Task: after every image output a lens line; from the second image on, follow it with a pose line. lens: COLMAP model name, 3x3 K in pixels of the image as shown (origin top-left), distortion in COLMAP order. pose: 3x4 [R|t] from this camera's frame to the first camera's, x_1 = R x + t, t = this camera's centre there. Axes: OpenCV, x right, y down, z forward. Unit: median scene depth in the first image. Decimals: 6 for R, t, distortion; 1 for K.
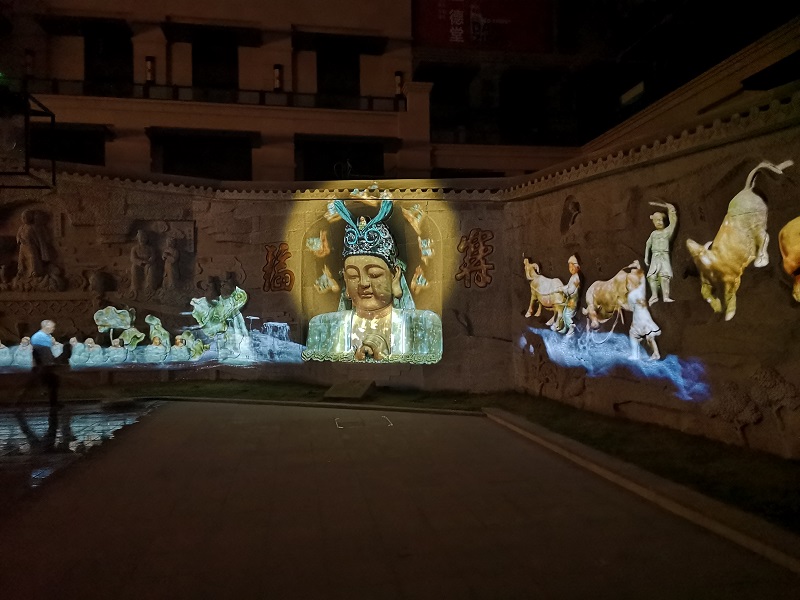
lens RADIAL K [[633.1, 0, 400.0], [0, 633.1, 300.0], [0, 0, 1]] dist [0.105643, -0.133242]
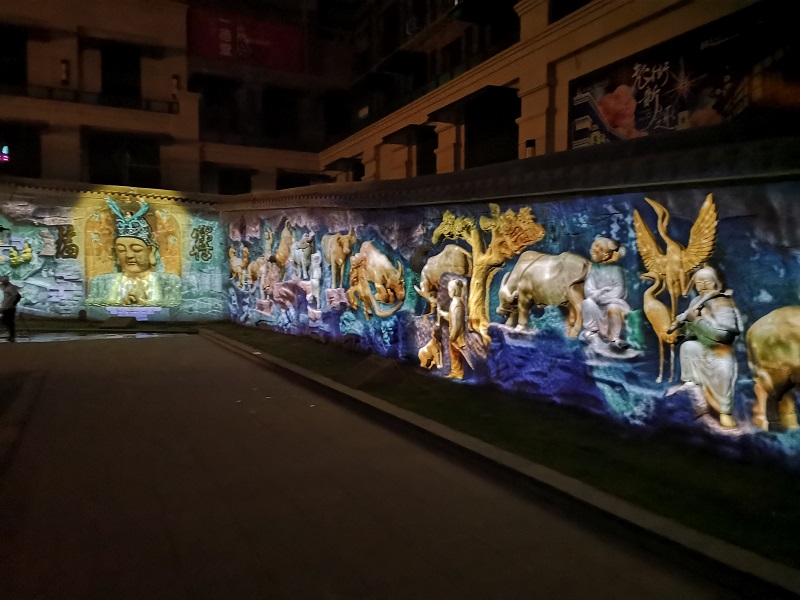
lens RADIAL K [[633.1, 0, 400.0], [0, 633.1, 300.0], [0, 0, 1]] dist [0.105643, -0.133242]
pose [[0.958158, 0.004938, 0.286198, 0.121329], [-0.022241, 0.998113, 0.057238, -0.021119], [-0.285375, -0.061209, 0.956459, -0.661121]]
